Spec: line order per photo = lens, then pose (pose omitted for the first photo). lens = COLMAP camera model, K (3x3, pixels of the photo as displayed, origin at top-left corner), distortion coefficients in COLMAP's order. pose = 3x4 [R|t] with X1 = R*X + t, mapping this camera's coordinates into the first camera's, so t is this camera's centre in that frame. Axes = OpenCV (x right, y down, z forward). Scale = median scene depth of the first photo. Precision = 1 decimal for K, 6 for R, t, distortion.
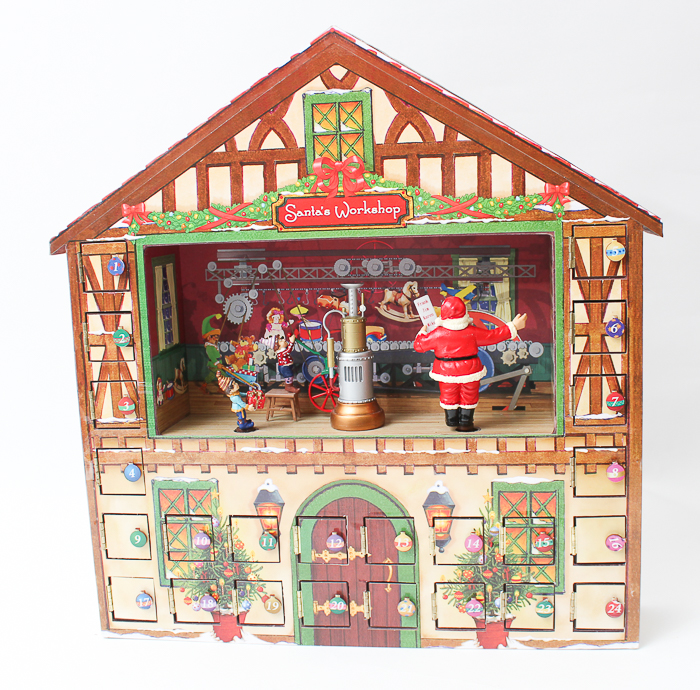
lens RADIAL K [[920.1, 0, 390.0], [0, 920.1, 354.0], [0, 0, 1]] dist [-0.139905, 0.000000]
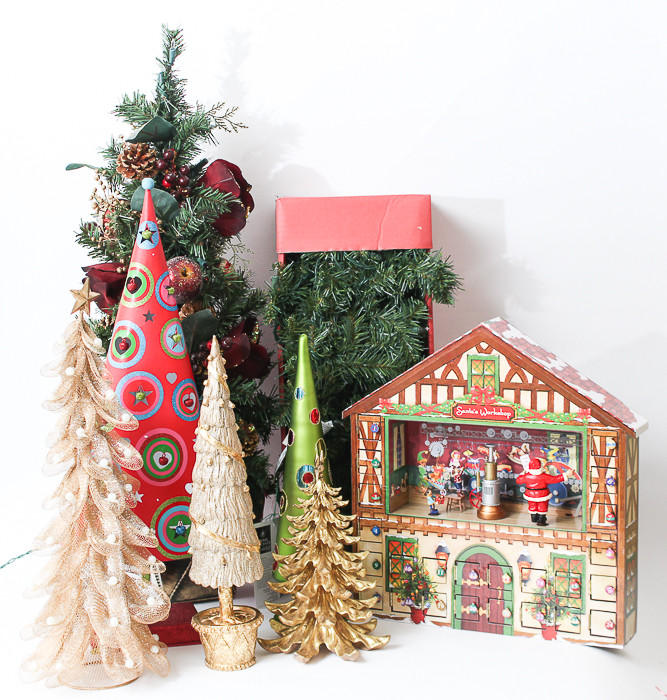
lens RADIAL K [[1330.7, 0, 335.0], [0, 1330.7, 347.7], [0, 0, 1]] dist [-0.041563, 0.000000]
pose [[0.948399, 0.054495, -0.312361, 0.522977], [-0.063406, 0.997818, -0.018433, -0.212004], [0.310675, 0.037287, 0.949785, -1.824641]]
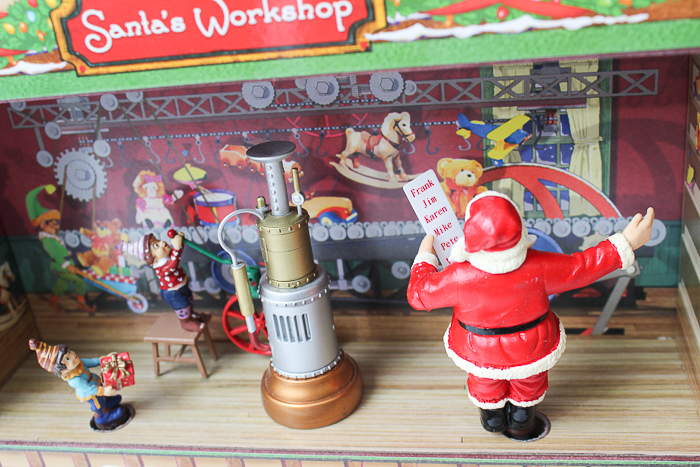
lens RADIAL K [[810.0, 0, 349.5], [0, 810.0, 230.8], [0, 0, 1]] dist [-0.071496, 0.000000]
pose [[0.995082, -0.061053, -0.078006, 0.029452], [0.081401, 0.952729, 0.292715, -0.156978], [0.056447, -0.297625, 0.953013, 0.597739]]
